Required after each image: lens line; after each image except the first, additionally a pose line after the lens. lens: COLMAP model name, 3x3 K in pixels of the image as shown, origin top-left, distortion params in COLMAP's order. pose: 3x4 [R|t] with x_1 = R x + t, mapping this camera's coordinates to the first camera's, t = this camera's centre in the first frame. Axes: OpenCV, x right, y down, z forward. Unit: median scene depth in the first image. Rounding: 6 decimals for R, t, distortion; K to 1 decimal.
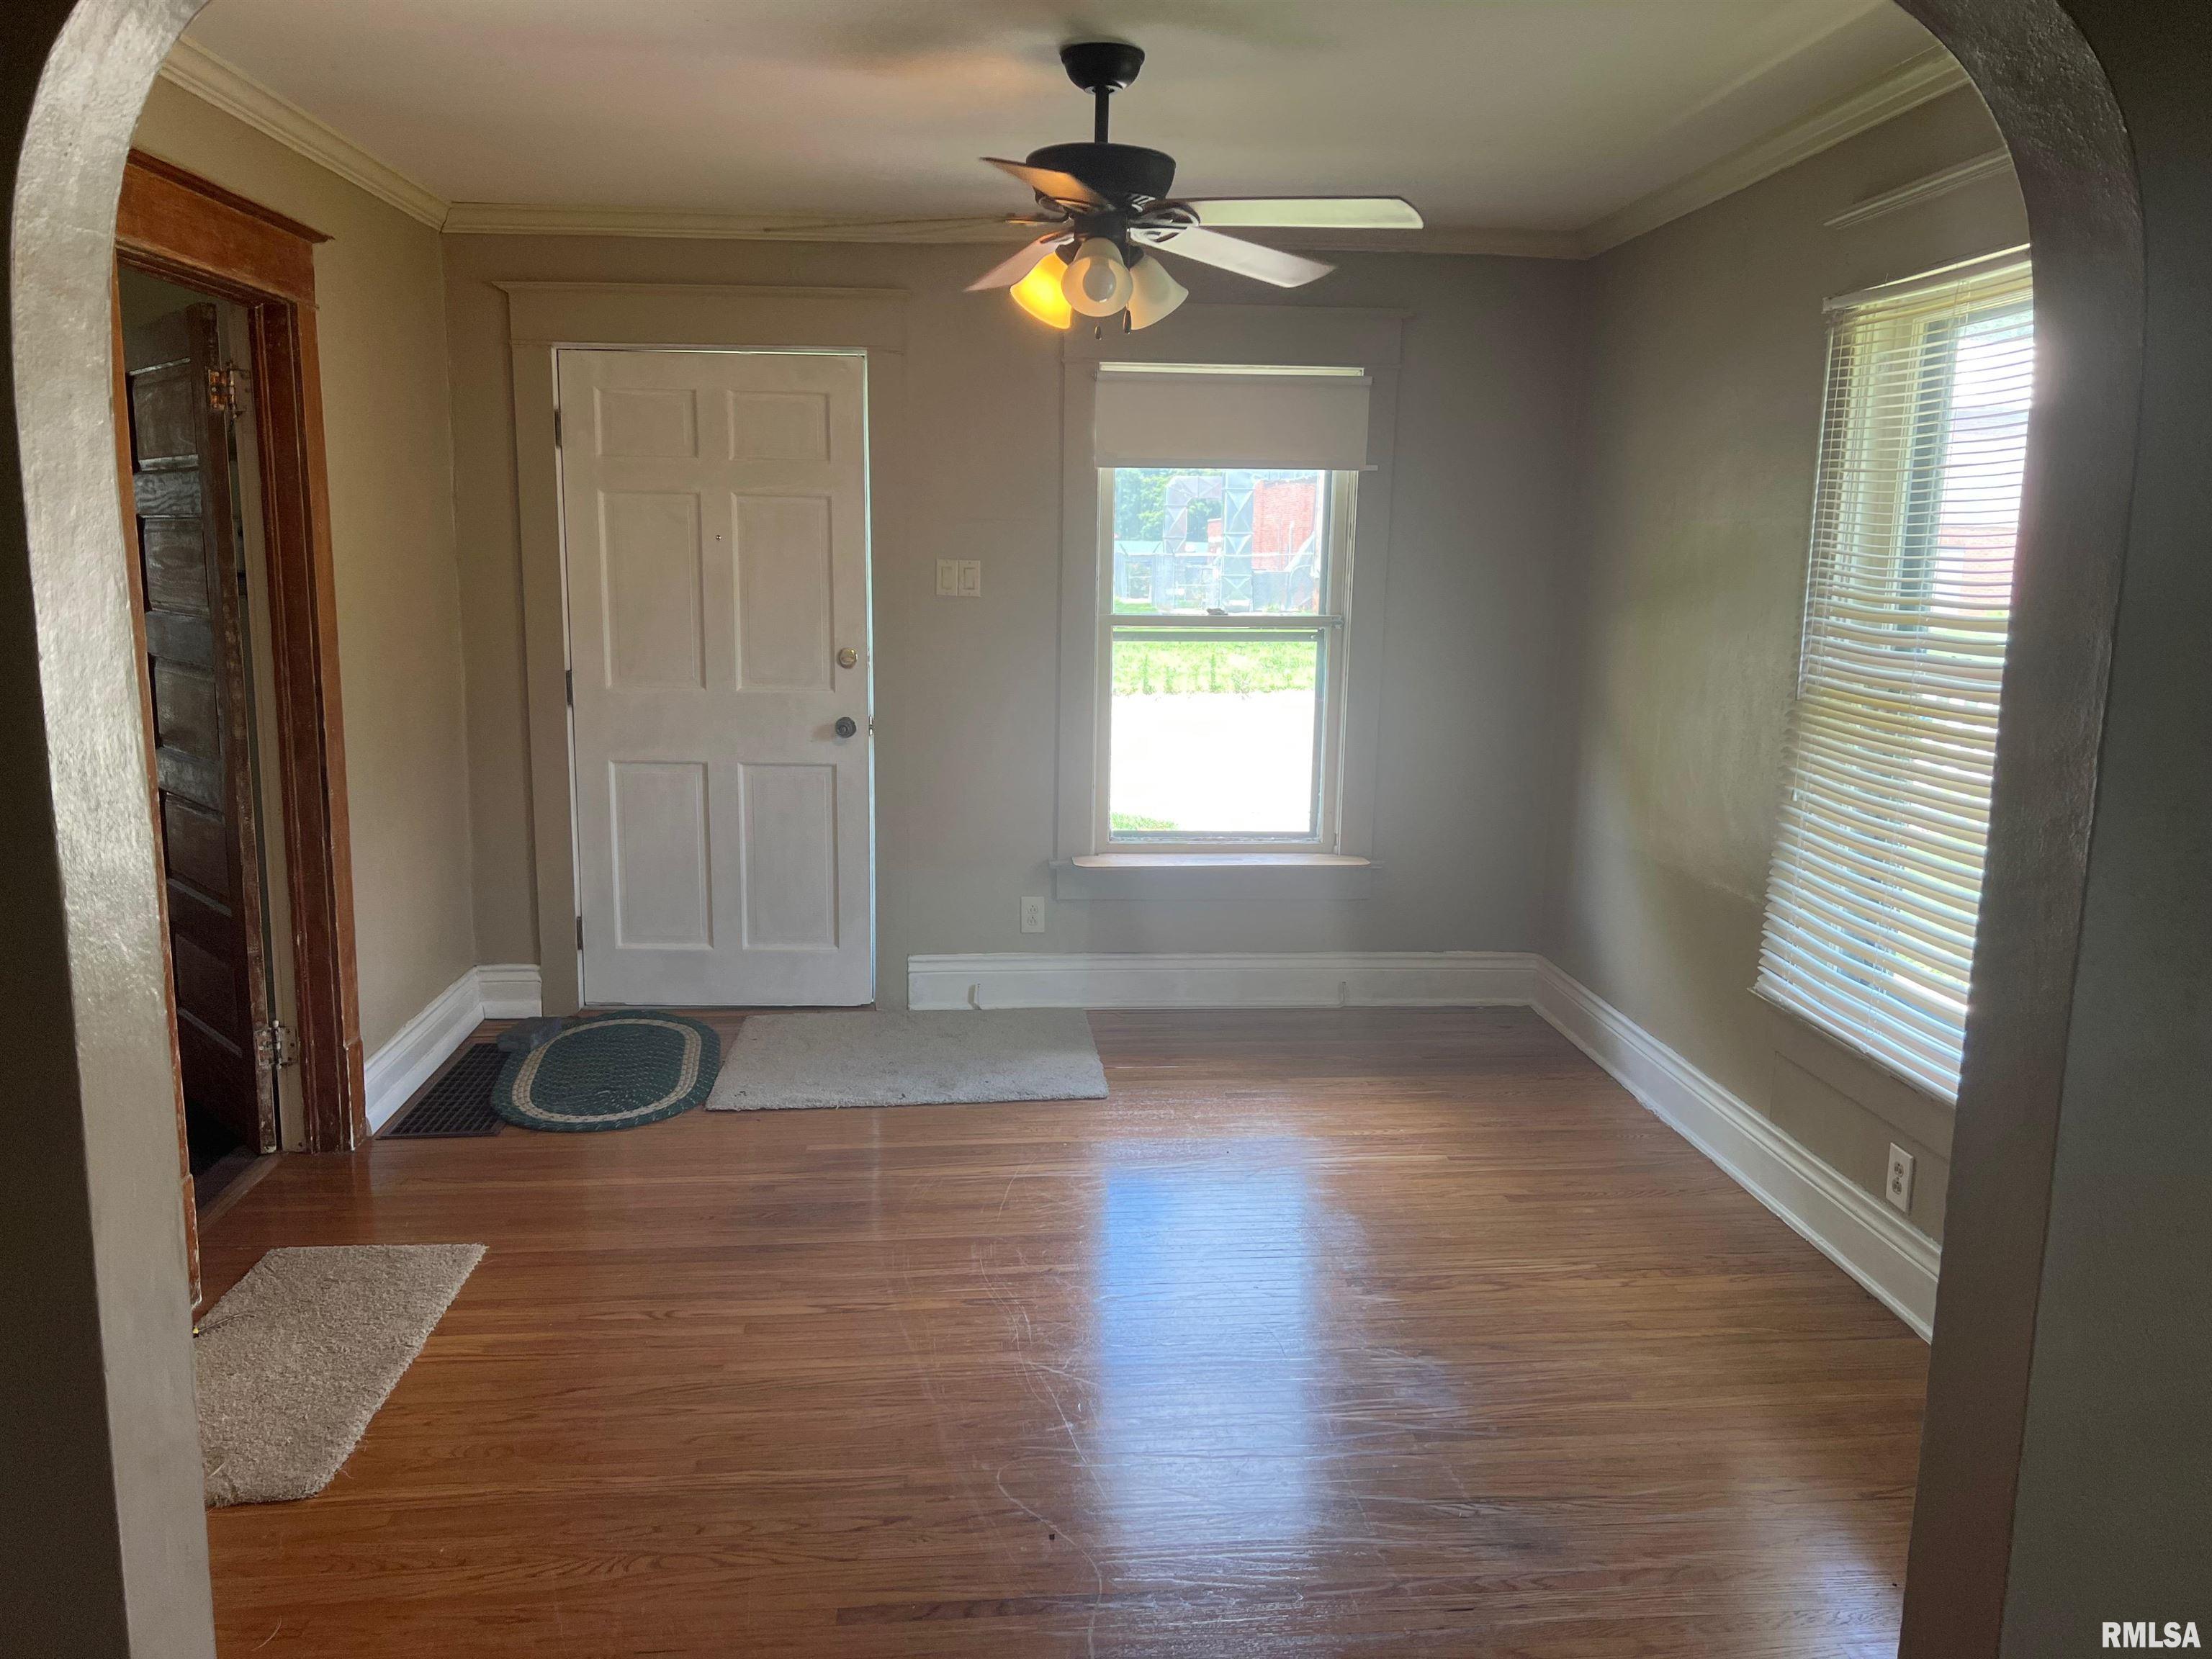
lens RADIAL K [[1687.2, 0, 1111.4], [0, 1687.2, 857.5], [0, 0, 1]] dist [0.270537, 0.000740]
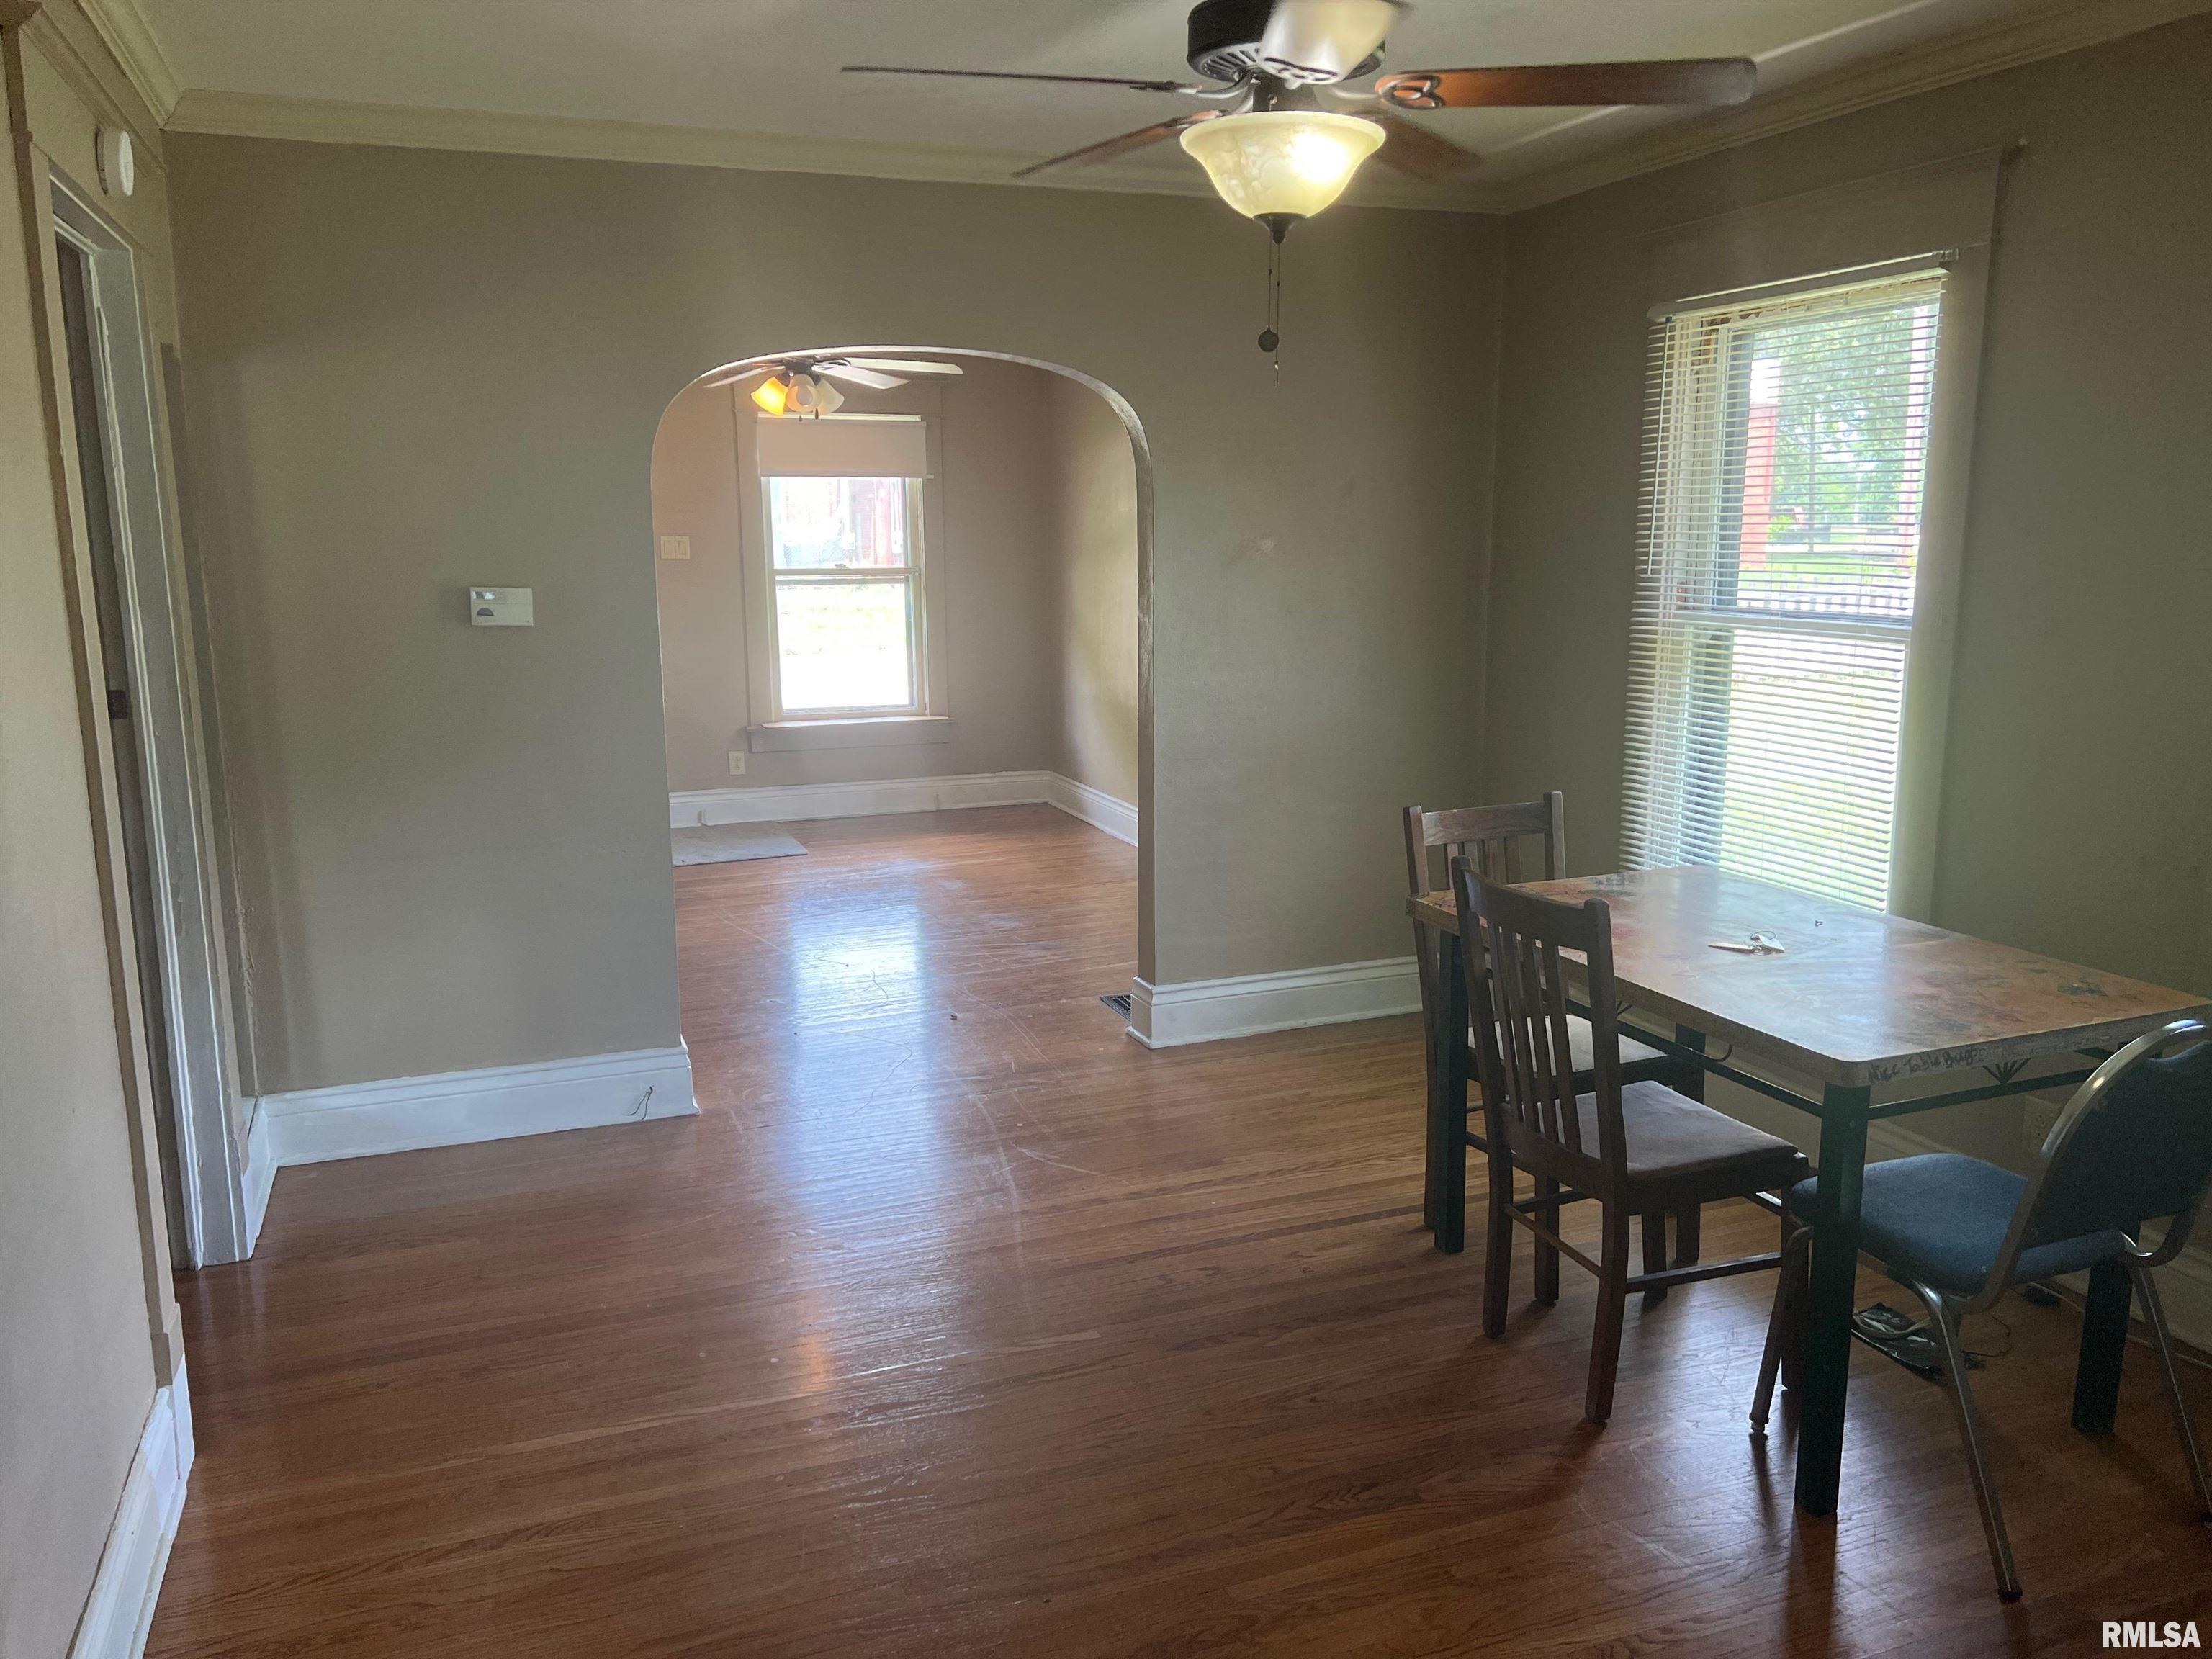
lens RADIAL K [[1653.8, 0, 1106.0], [0, 1653.8, 829.5], [0, 0, 1]] dist [0.012147, 0.004674]
pose [[0.960646, -0.068424, 0.269215, -0.139353], [0.067575, 0.997637, 0.012434, 0.102425], [-0.269429, 0.006248, 0.963000, -0.575571]]
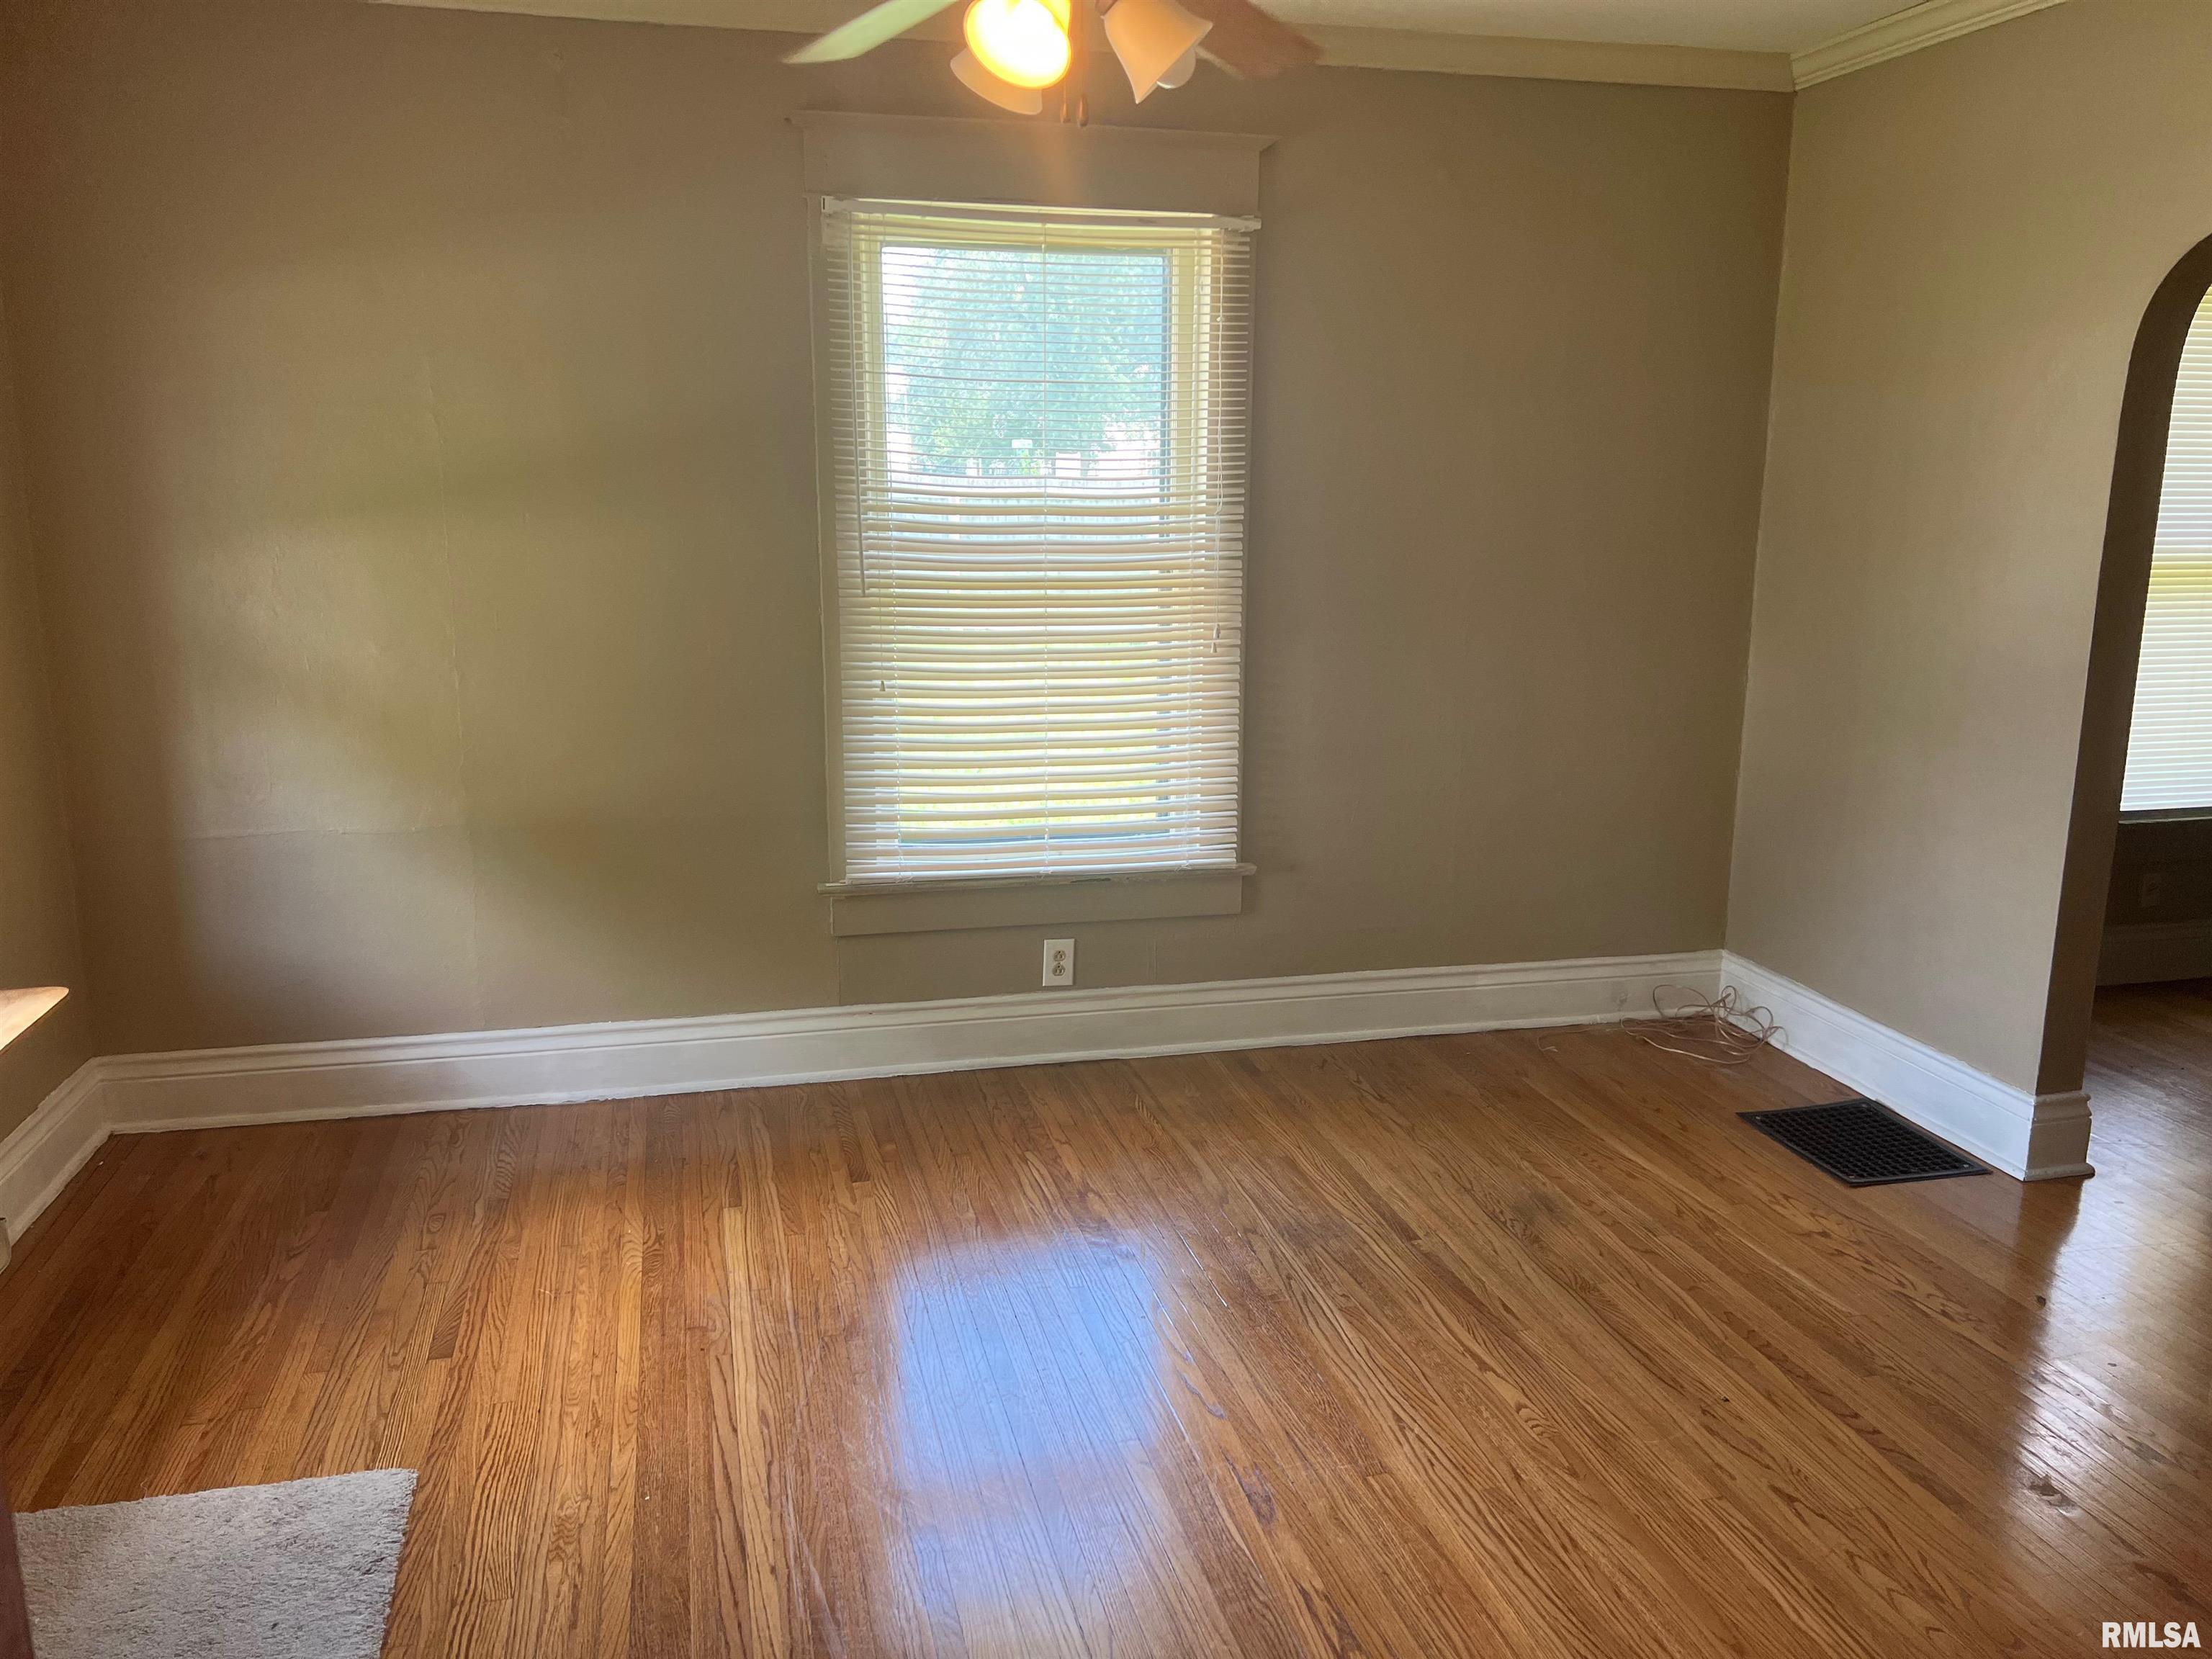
lens RADIAL K [[1653.8, 0, 1106.0], [0, 1653.8, 829.5], [0, 0, 1]] dist [0.012147, 0.004674]
pose [[-0.152438, -0.220011, 0.963513, -0.434519], [0.175461, 0.953395, 0.245460, -0.123860], [-0.972613, 0.206476, -0.106730, 0.709576]]
